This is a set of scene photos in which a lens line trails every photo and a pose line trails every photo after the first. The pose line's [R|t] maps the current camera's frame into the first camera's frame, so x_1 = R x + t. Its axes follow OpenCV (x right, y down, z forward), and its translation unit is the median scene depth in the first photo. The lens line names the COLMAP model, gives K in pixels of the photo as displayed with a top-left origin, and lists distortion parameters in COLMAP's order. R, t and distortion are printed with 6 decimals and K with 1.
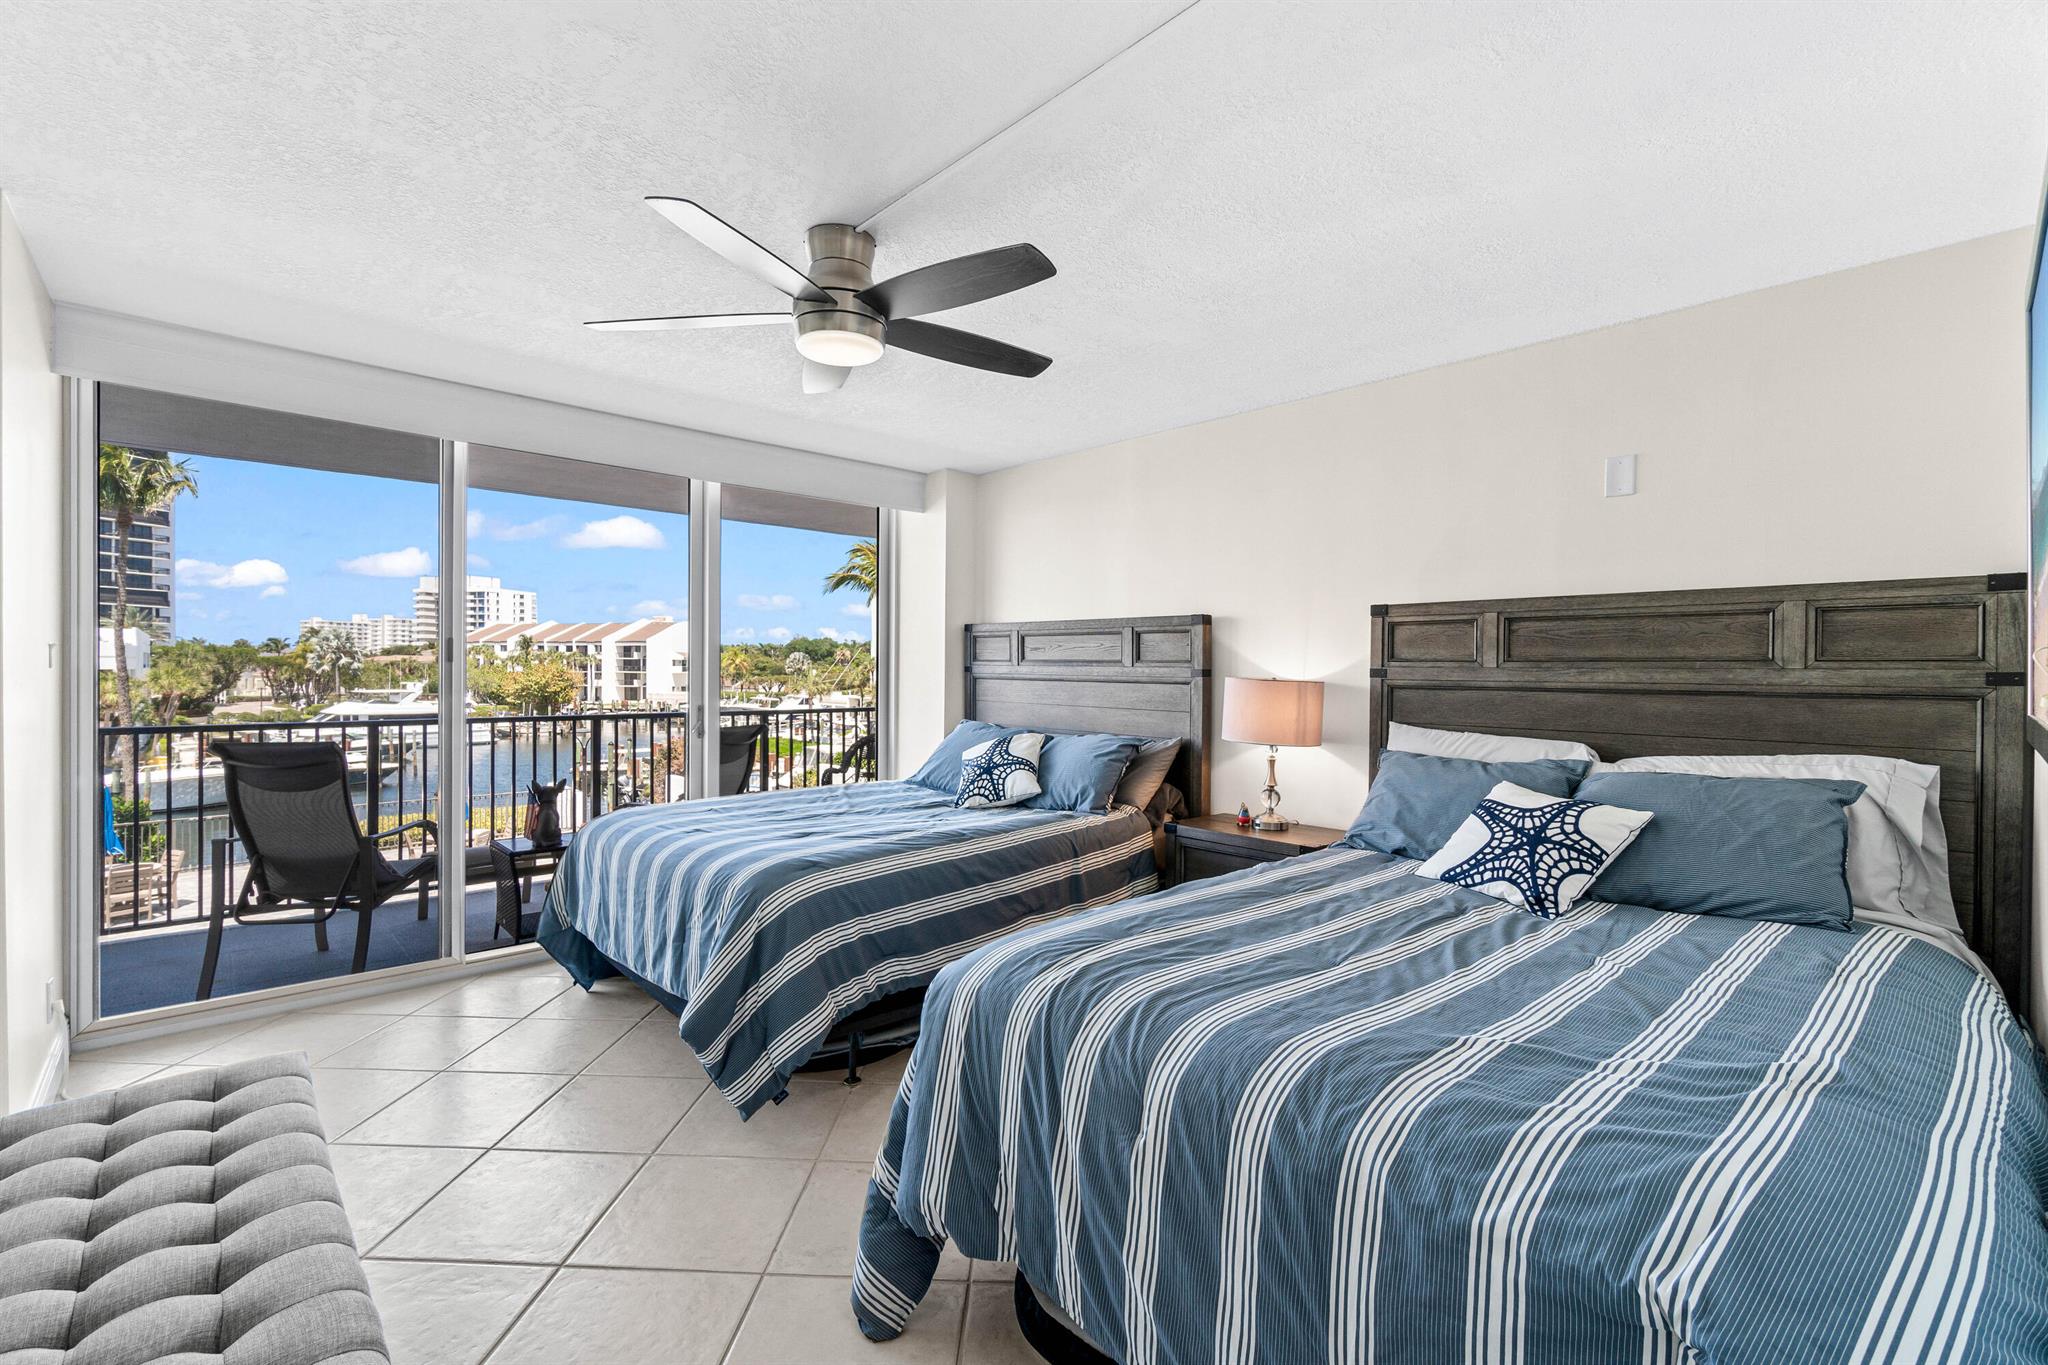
lens RADIAL K [[889.8, 0, 1013.9], [0, 889.8, 681.9], [0, 0, 1]] dist [0.000396, -0.000050]
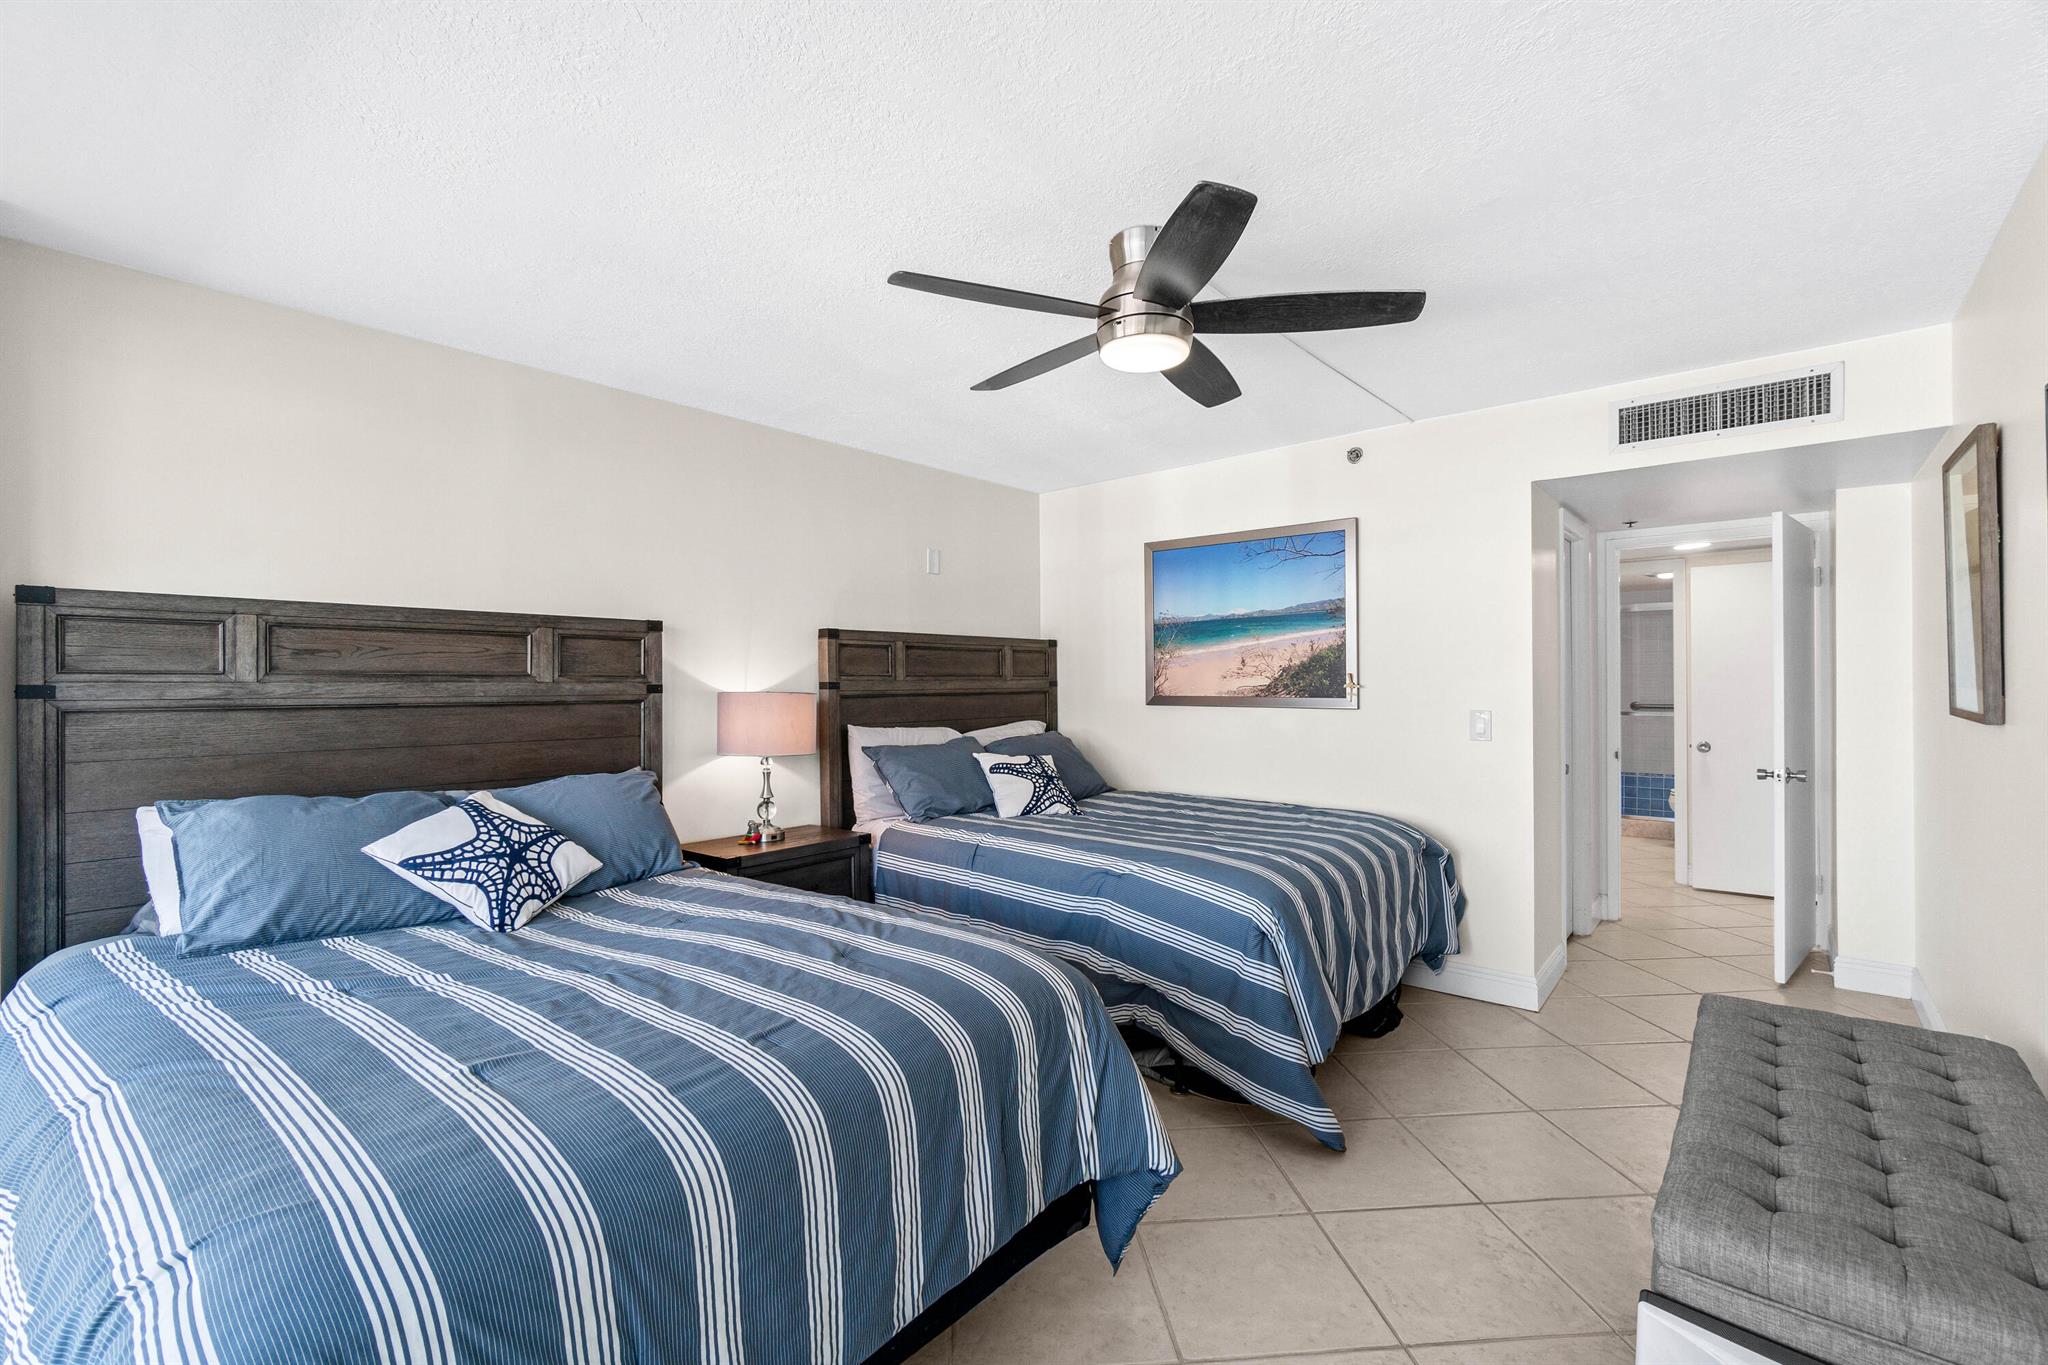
lens RADIAL K [[881.5, 0, 1024.0], [0, 881.5, 682.5], [0, 0, 1]] dist [-0.000378, 0.000268]
pose [[-0.108198, -0.007938, 0.994098, -0.789913], [0.019818, 0.999752, 0.010140, -0.020949], [-0.993932, 0.020798, -0.108014, 0.866900]]
